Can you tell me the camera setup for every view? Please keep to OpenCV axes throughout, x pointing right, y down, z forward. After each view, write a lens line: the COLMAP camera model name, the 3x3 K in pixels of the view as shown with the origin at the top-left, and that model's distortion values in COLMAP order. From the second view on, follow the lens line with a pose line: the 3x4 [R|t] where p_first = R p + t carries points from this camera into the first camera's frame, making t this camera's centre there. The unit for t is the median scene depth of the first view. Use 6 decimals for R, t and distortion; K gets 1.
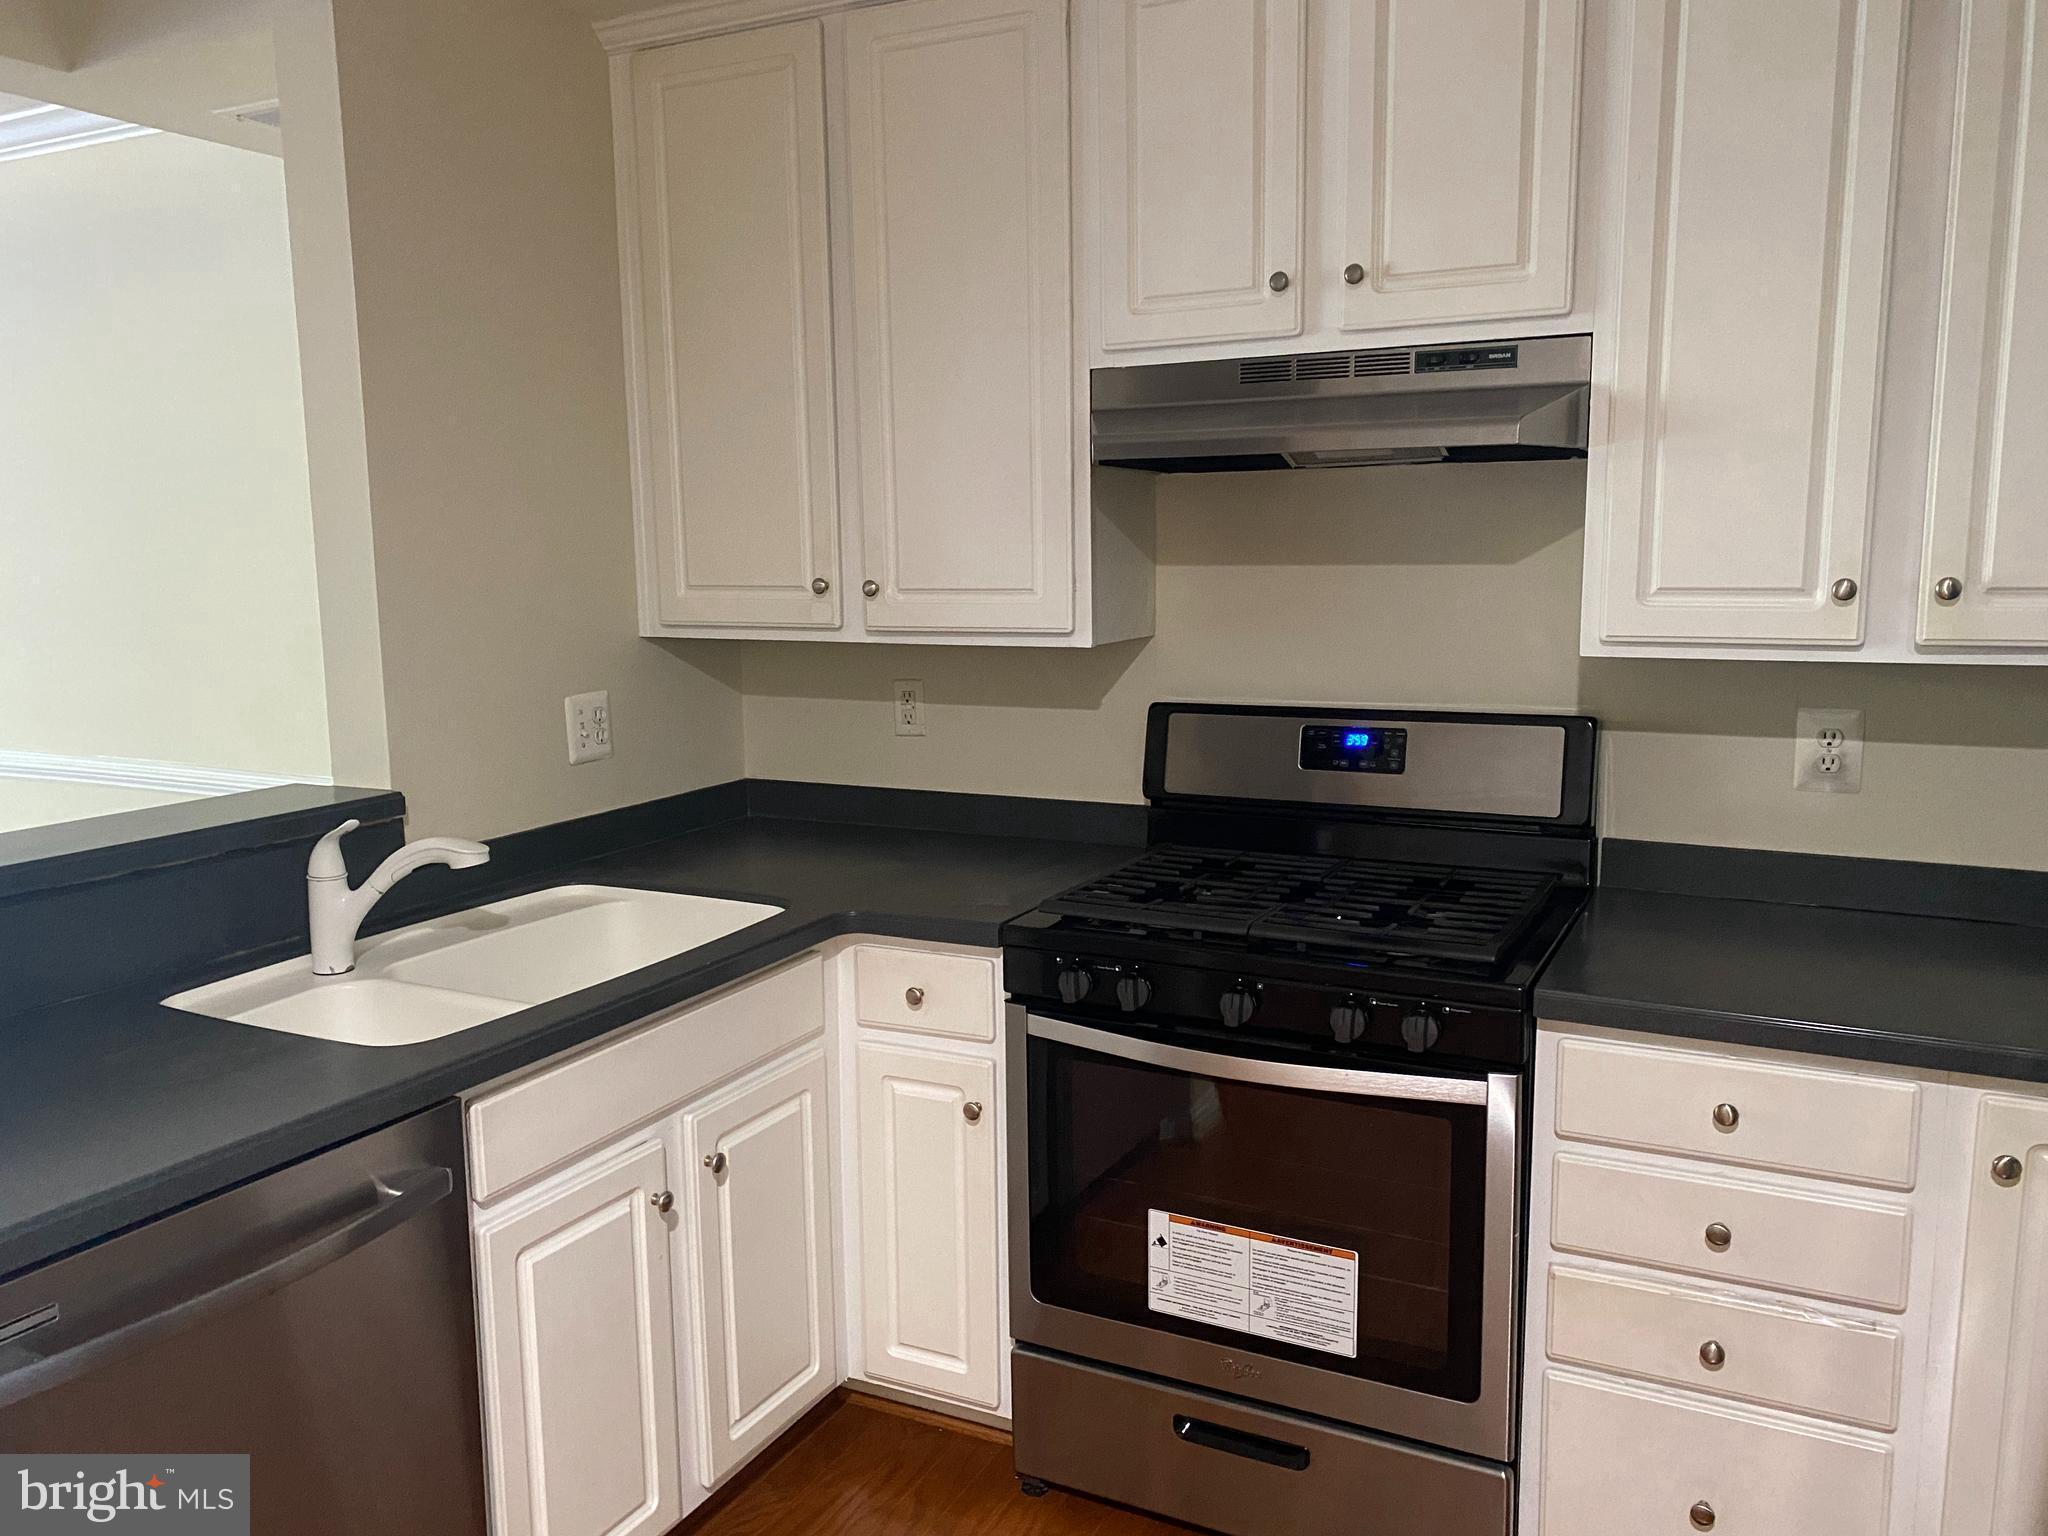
lens RADIAL K [[1470.1, 0, 1024.0], [0, 1470.1, 768.0], [0, 0, 1]] dist [0.029360, -0.003058]
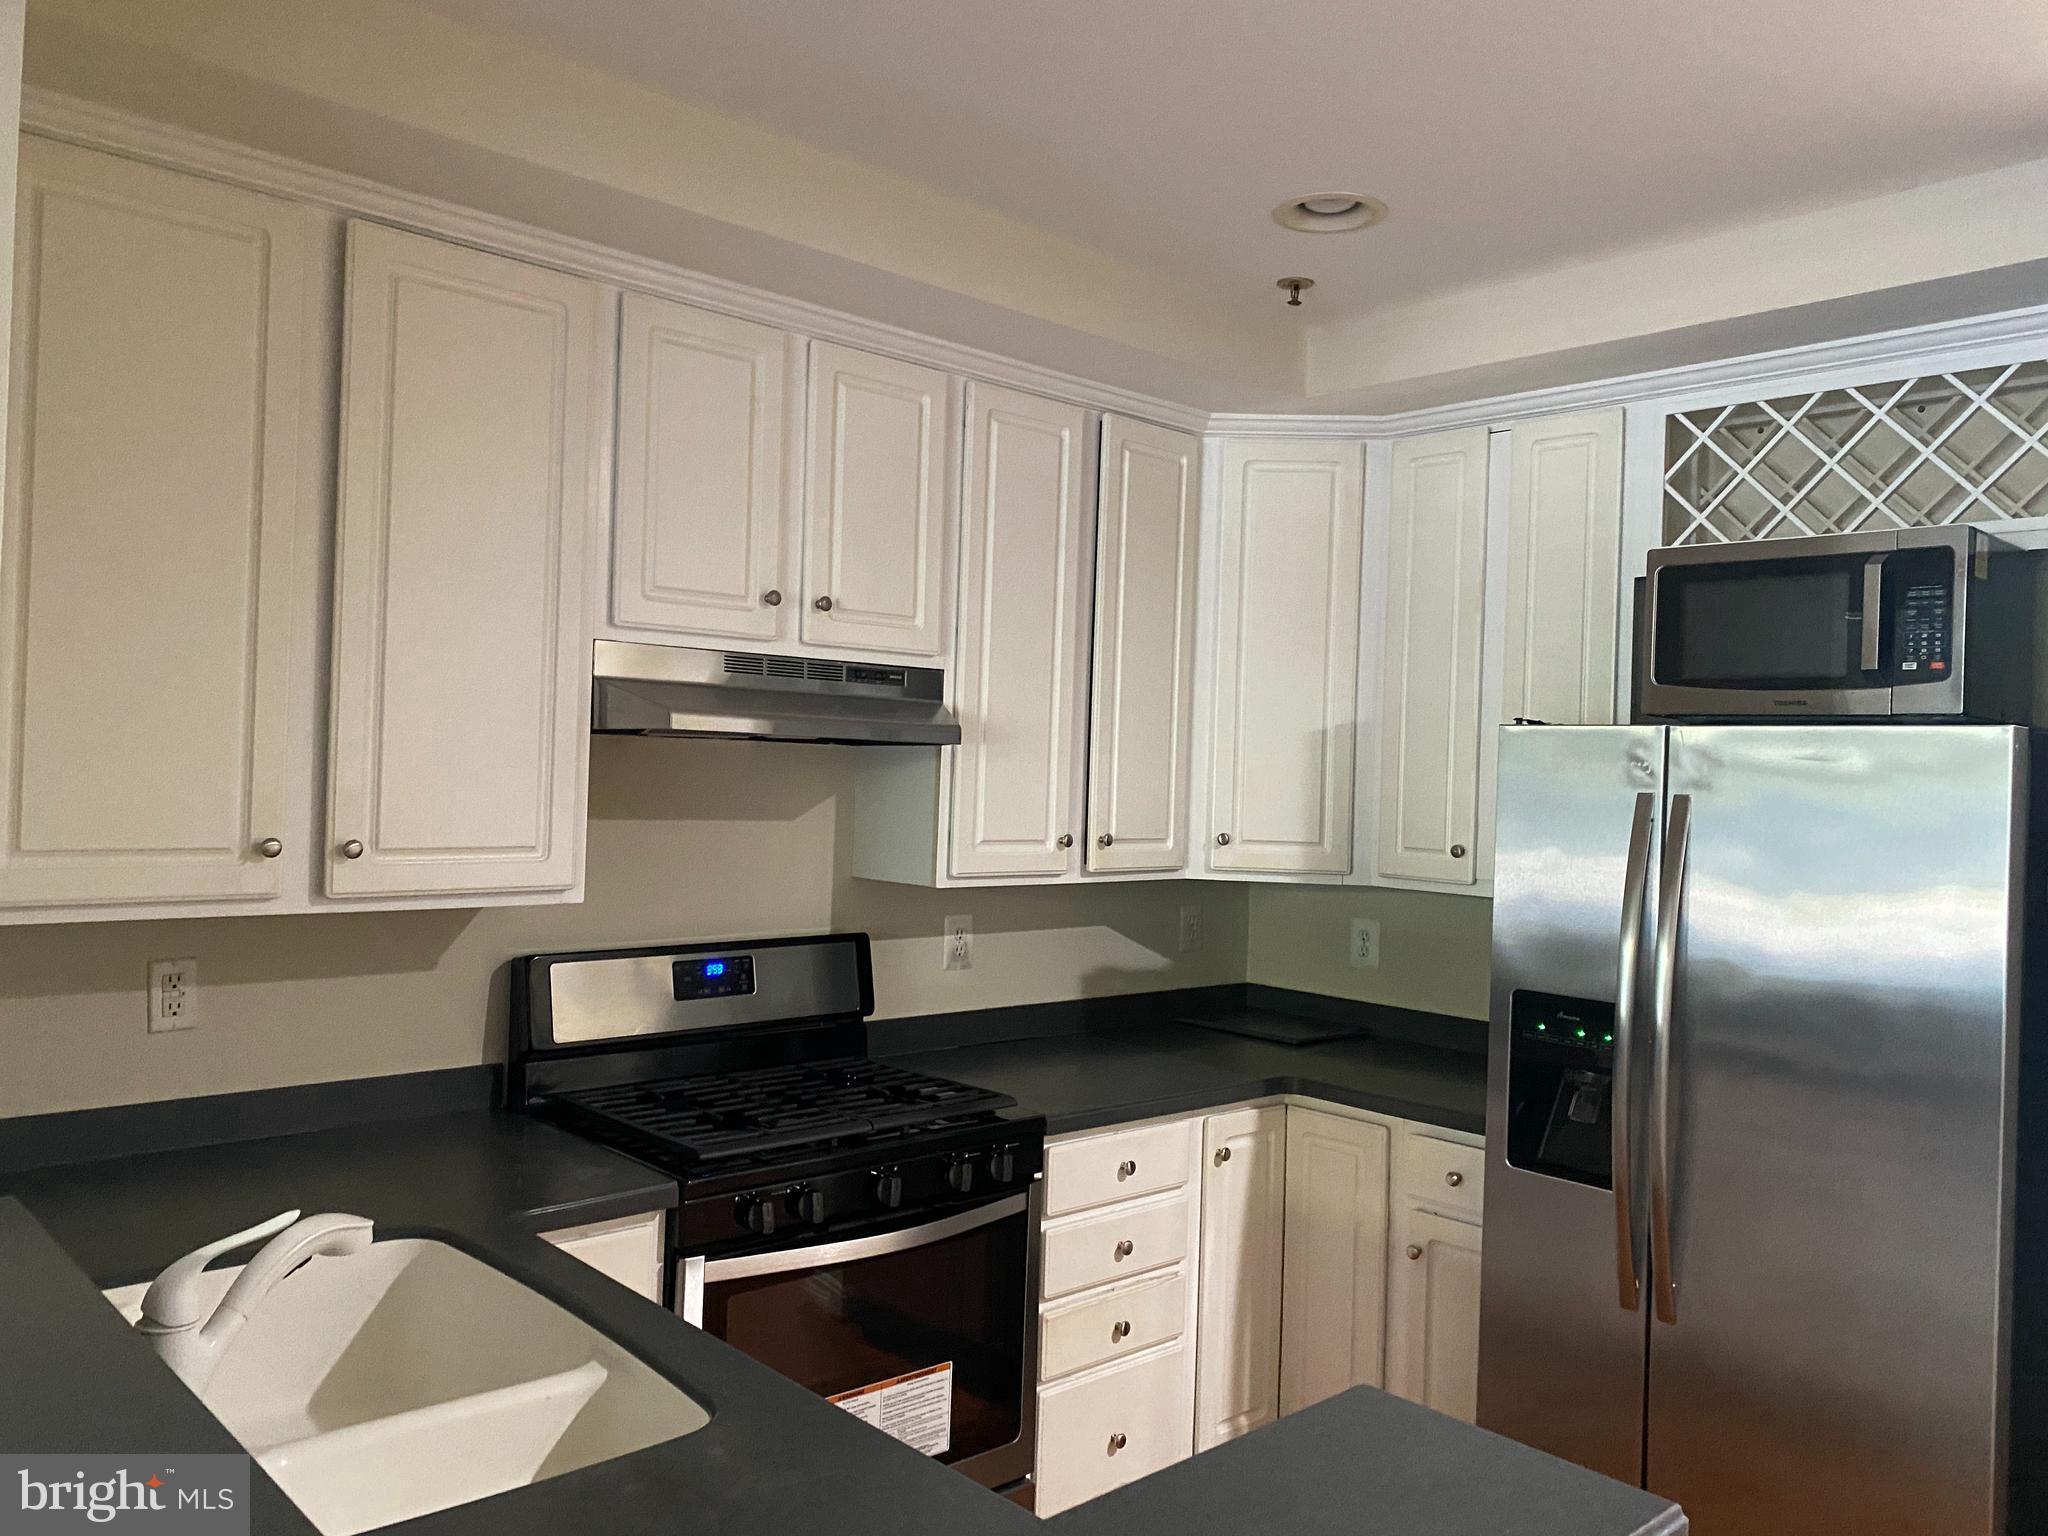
lens RADIAL K [[1470.1, 0, 1024.0], [0, 1470.1, 768.0], [0, 0, 1]] dist [0.029360, -0.003058]
pose [[0.395658, 0.023956, 0.918085, -0.848024], [0.103228, 0.992165, -0.070376, -0.078812], [-0.912578, 0.122617, 0.390085, 0.339593]]
